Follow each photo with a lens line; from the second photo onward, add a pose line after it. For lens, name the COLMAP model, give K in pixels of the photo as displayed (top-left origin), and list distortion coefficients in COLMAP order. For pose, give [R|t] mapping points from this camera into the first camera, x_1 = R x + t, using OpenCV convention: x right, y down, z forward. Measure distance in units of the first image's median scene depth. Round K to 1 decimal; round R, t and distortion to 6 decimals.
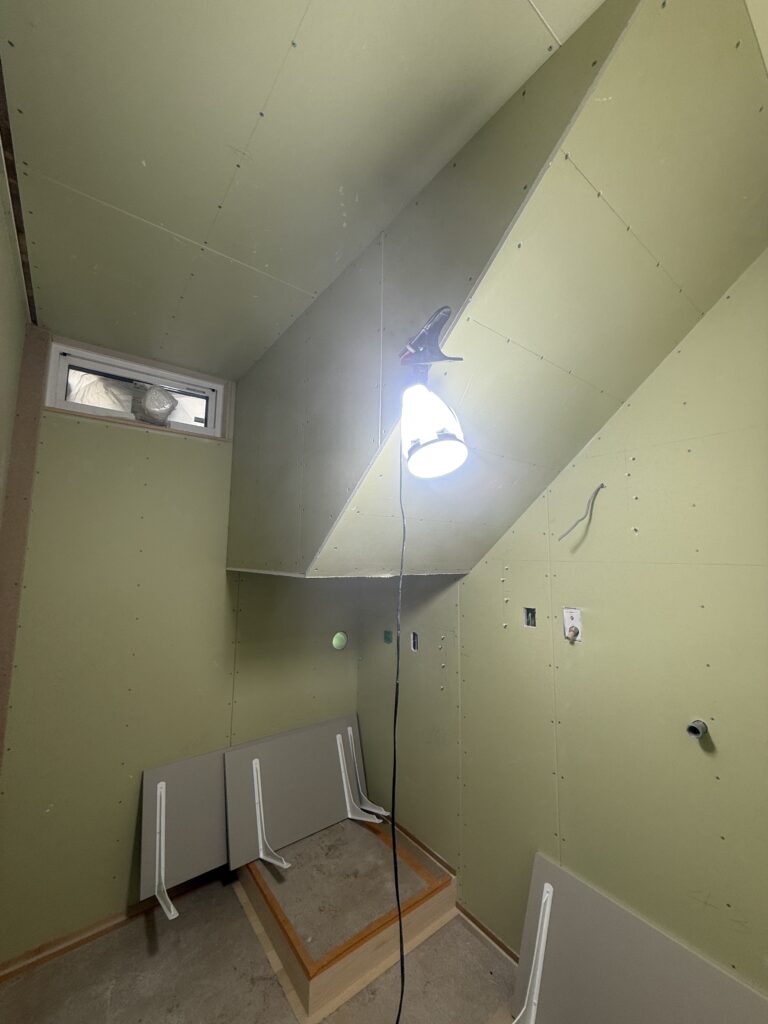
lens RADIAL K [[406.3, 0, 382.8], [0, 406.3, 511.5], [0, 0, 1]] dist [0.001207, 0.000280]
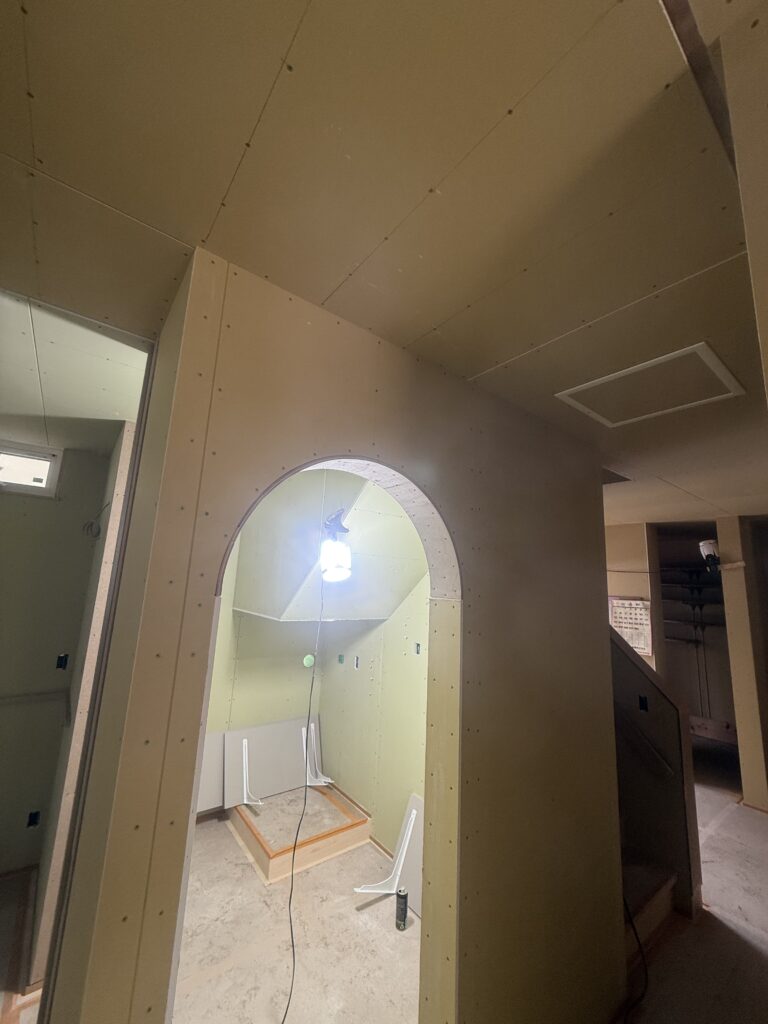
lens RADIAL K [[406.3, 0, 383.5], [0, 406.3, 511.6], [0, 0, 1]] dist [0.001207, 0.000280]
pose [[0.999281, 0.037910, -0.001034, 0.182861], [-0.037902, 0.997380, -0.061611, -0.165385], [-0.001304, 0.061606, 0.998100, -0.599070]]
